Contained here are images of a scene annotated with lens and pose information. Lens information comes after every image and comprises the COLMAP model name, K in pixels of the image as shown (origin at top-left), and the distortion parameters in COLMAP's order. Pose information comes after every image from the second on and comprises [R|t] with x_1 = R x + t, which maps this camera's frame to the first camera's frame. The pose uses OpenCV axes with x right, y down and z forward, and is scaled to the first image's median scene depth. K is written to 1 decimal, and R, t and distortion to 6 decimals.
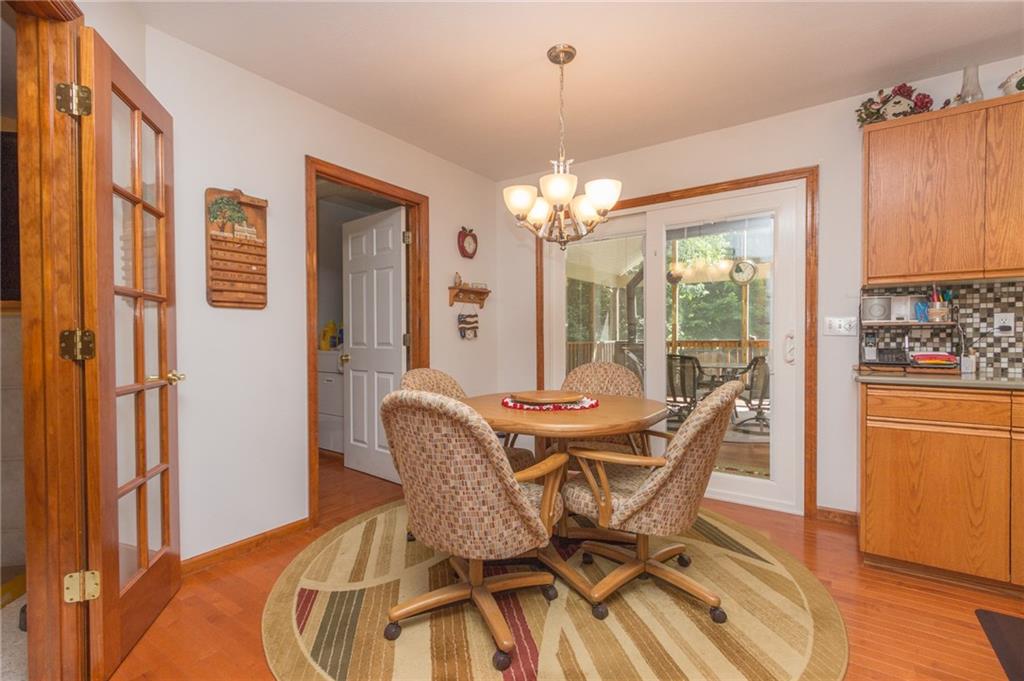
lens RADIAL K [[466.4, 0, 511.6], [0, 466.4, 341.0], [0, 0, 1]] dist [-0.000894, -0.000273]
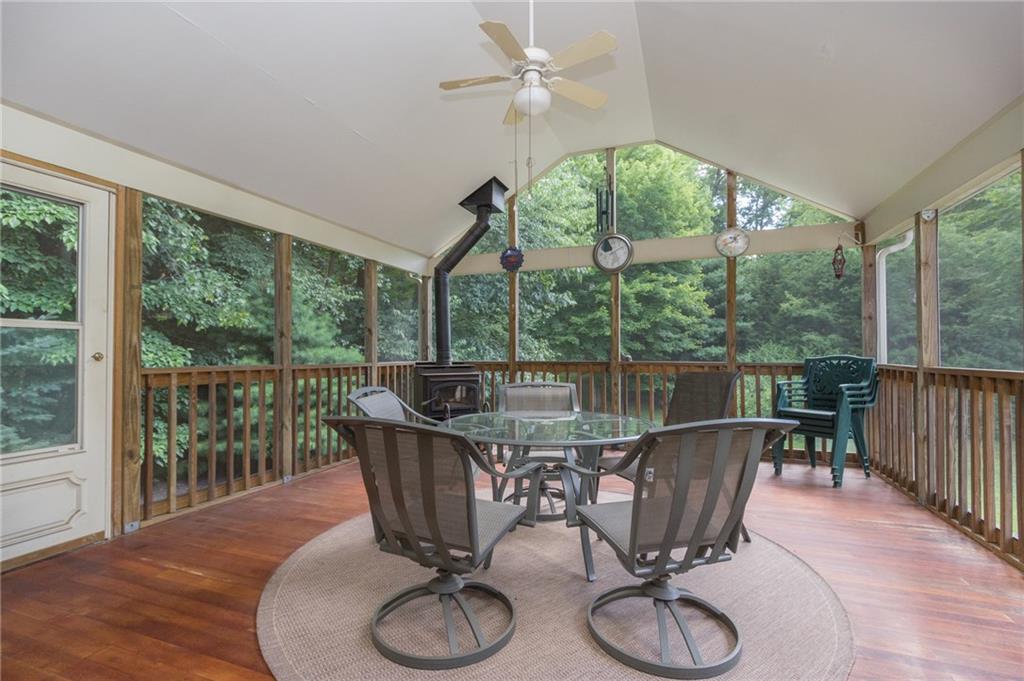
lens RADIAL K [[466.4, 0, 511.7], [0, 466.4, 344.8], [0, 0, 1]] dist [-0.000894, -0.000273]
pose [[0.970272, 0.006212, 0.241938, 0.202093], [-0.000294, 0.999700, -0.024490, -0.009043], [-0.242018, 0.023691, 0.969982, 0.403588]]
